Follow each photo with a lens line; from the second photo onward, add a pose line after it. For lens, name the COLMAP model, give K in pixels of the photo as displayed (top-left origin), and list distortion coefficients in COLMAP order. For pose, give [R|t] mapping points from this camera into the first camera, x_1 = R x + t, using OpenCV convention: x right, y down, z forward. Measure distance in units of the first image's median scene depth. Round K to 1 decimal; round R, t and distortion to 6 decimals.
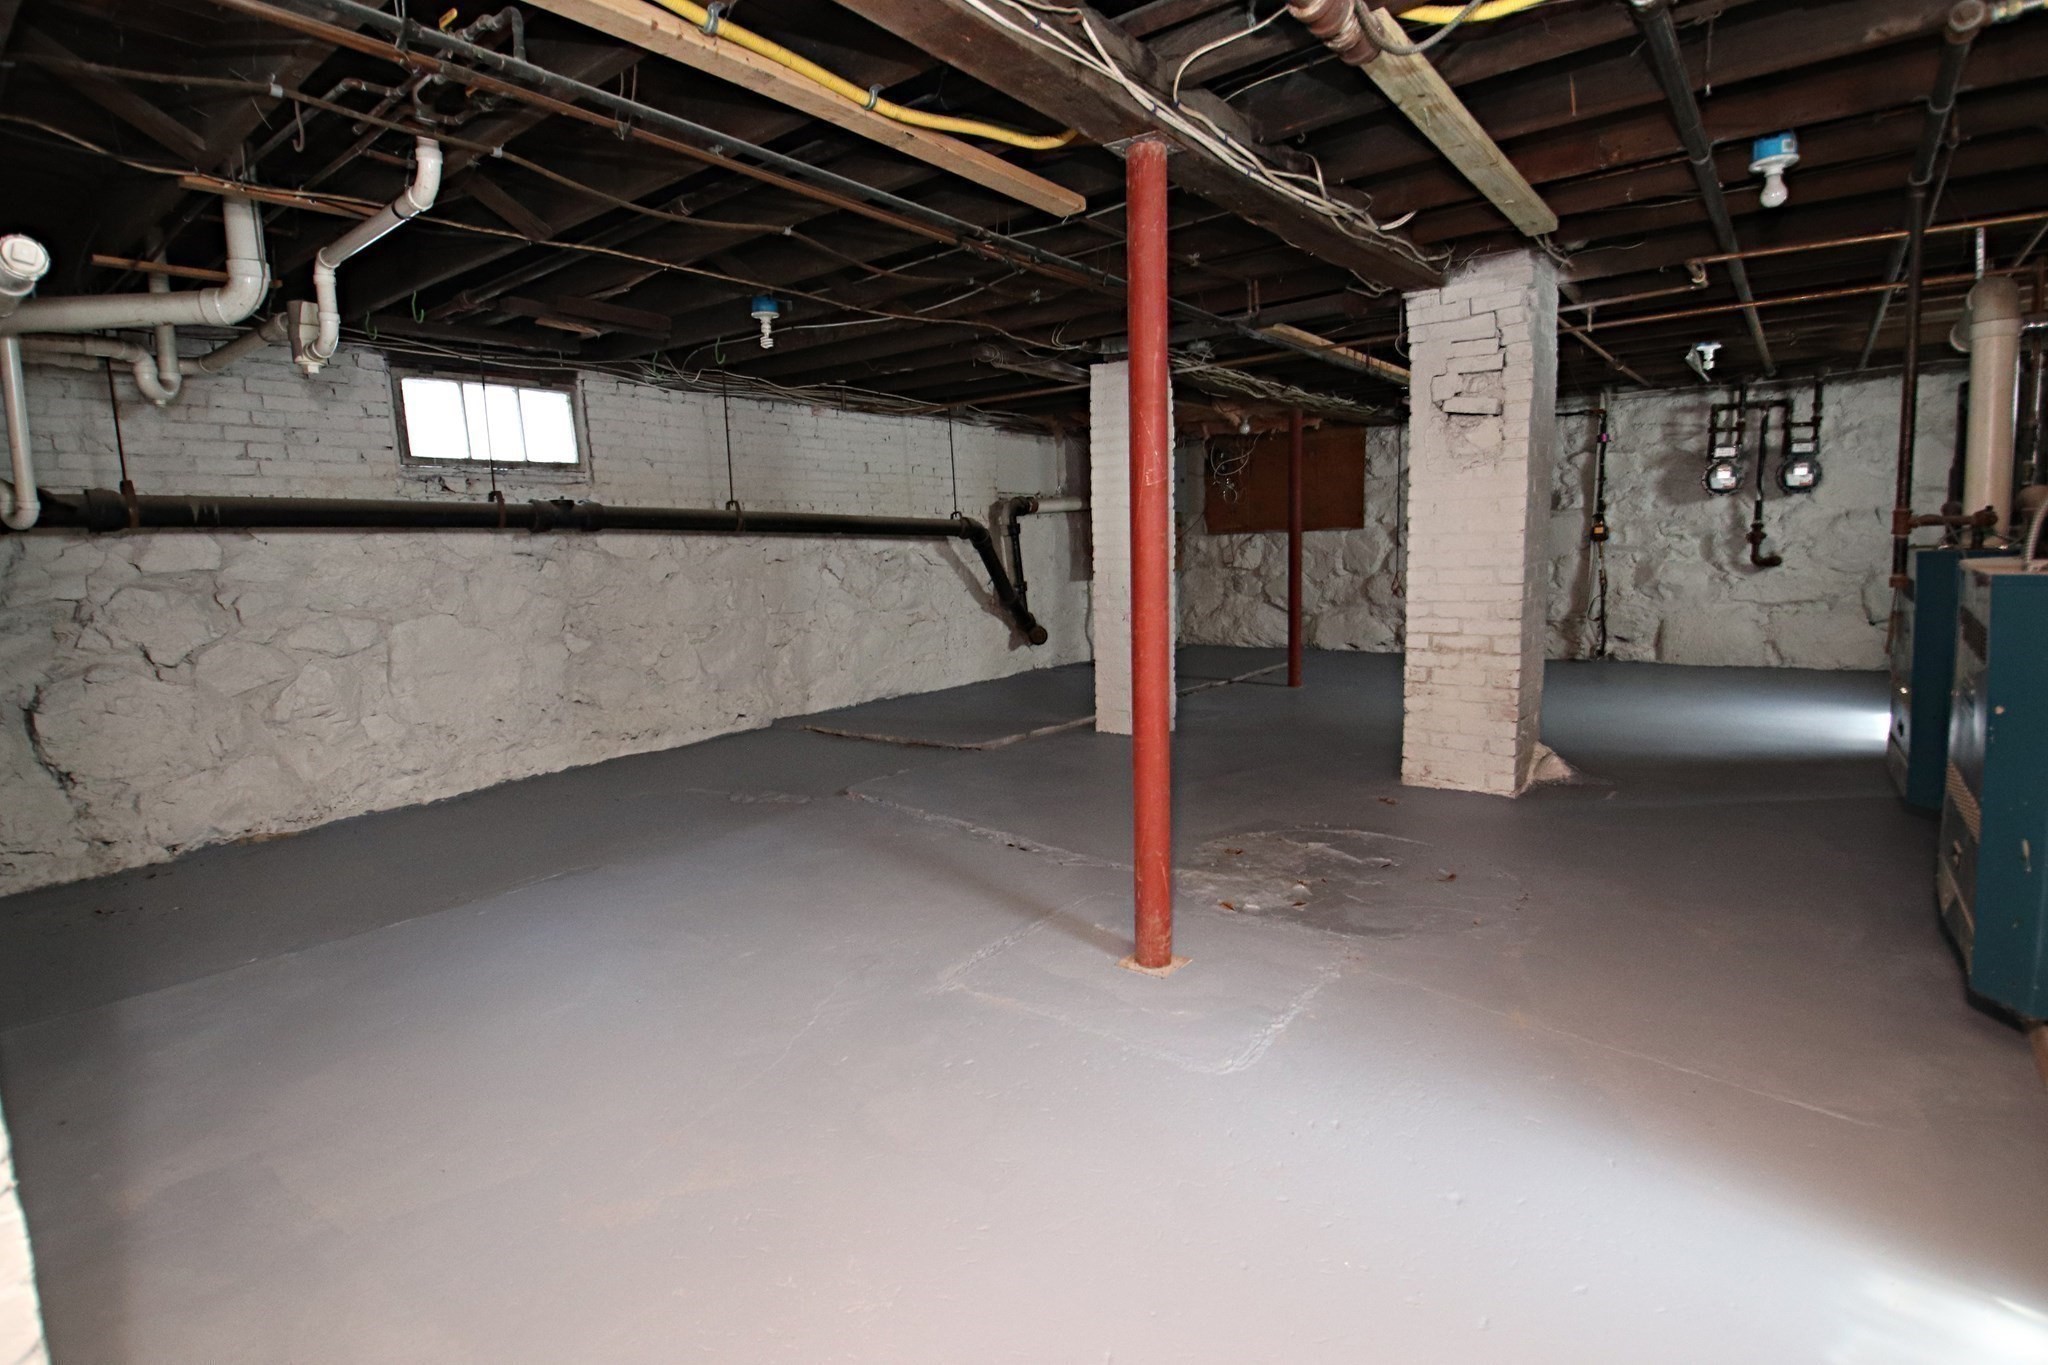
lens RADIAL K [[970.4, 0, 1024.0], [0, 970.4, 682.5], [0, 0, 1]] dist [0.002913, -0.025398]
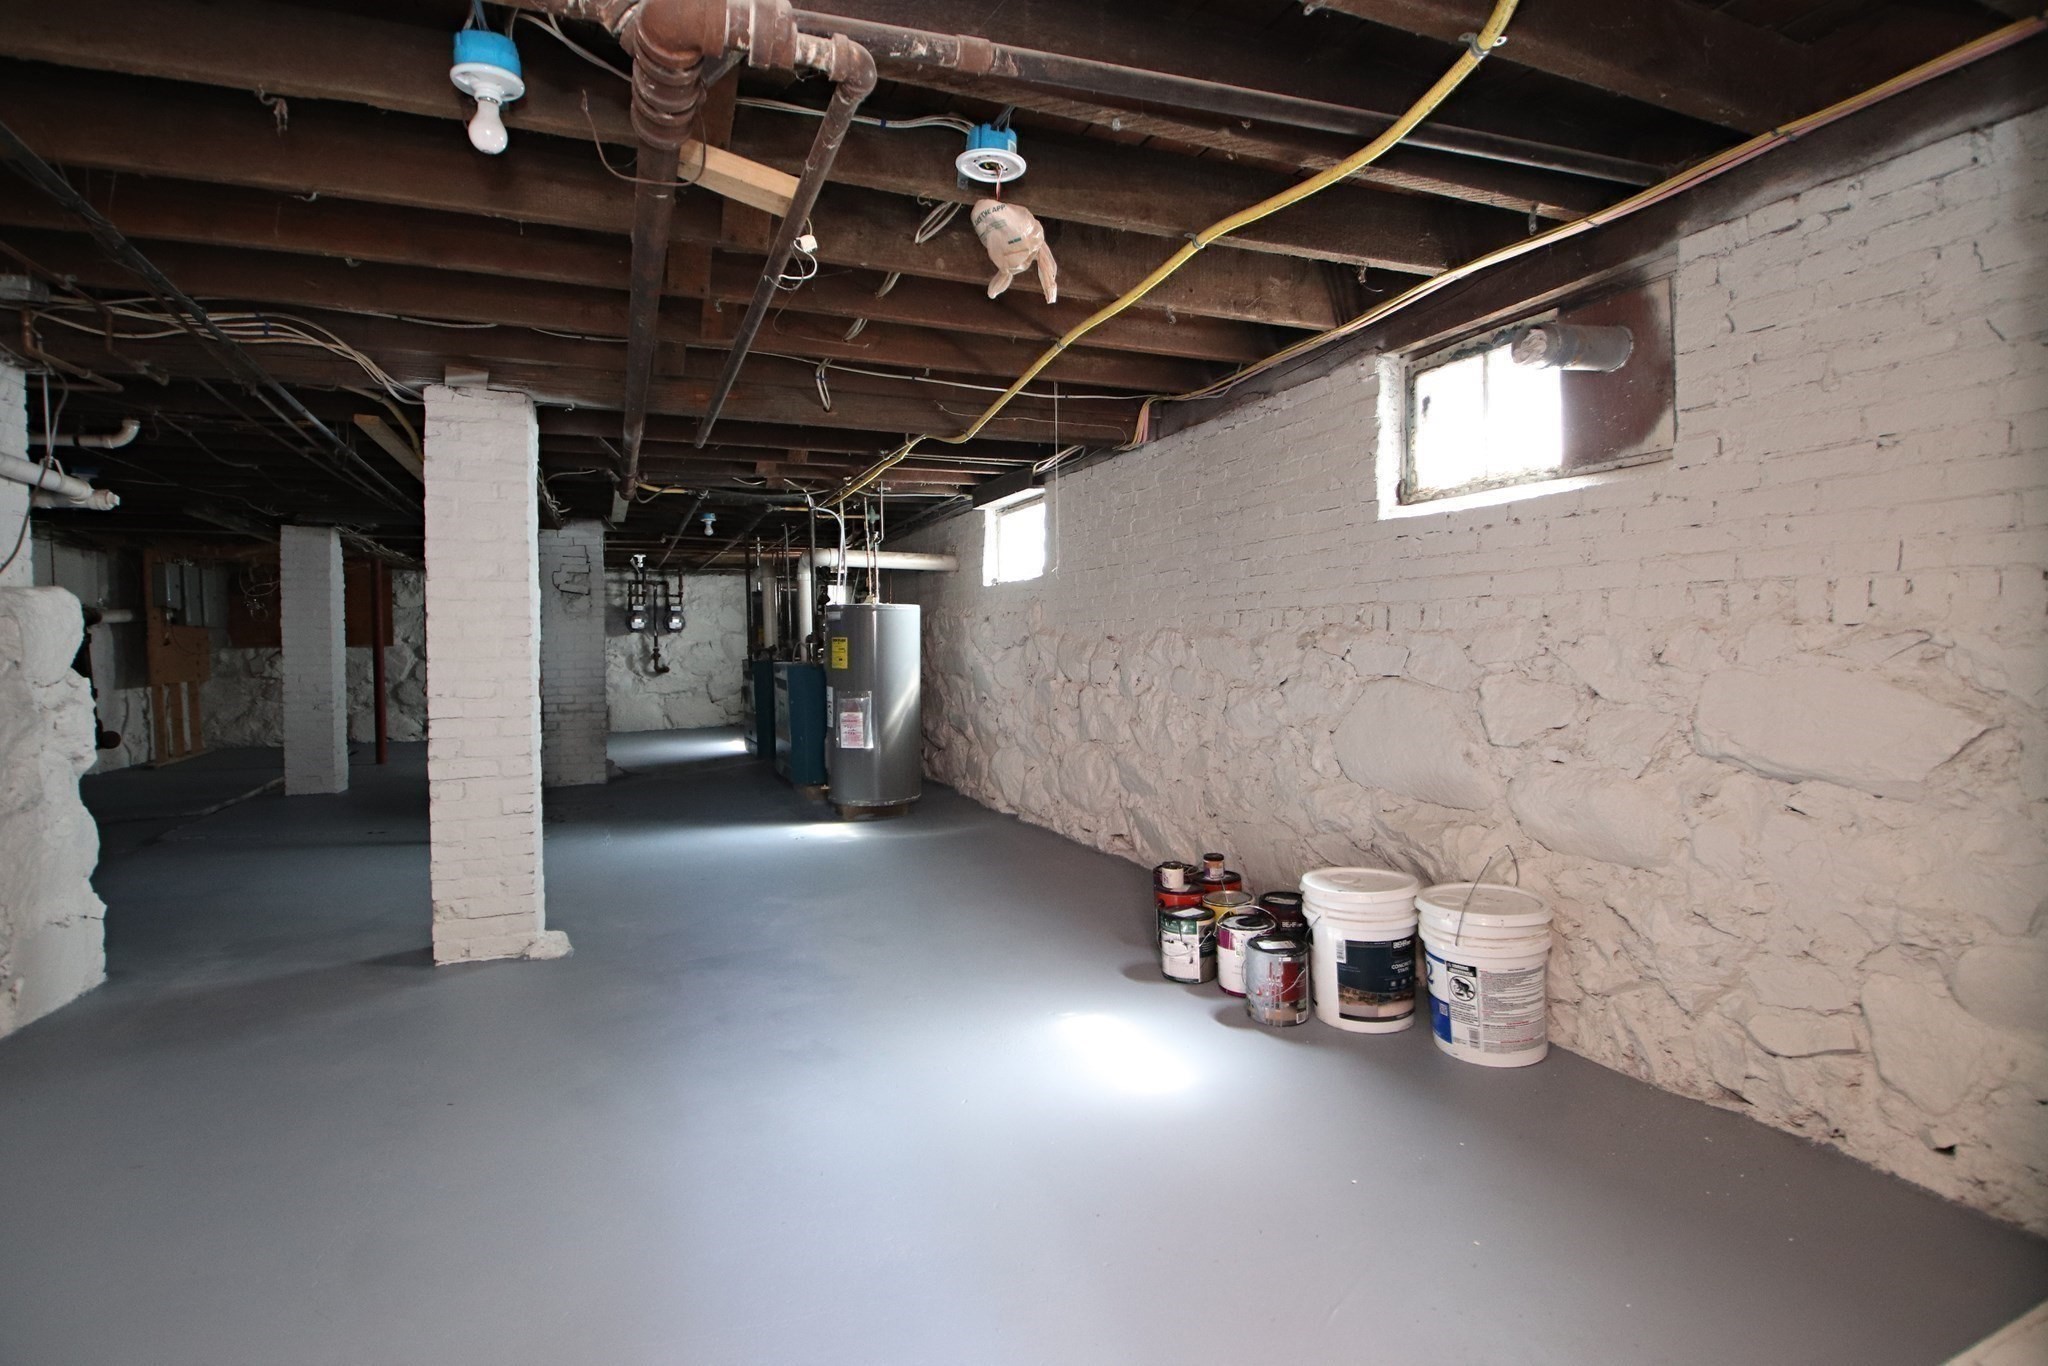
lens RADIAL K [[972.3, 0, 1010.6], [0, 972.3, 662.6], [0, 0, 1]] dist [0.013974, -0.025846]
pose [[0.476165, 0.009696, 0.879302, -0.498655], [0.115731, 0.990550, -0.073594, 0.067078], [-0.871707, 0.136805, 0.470544, -0.404751]]
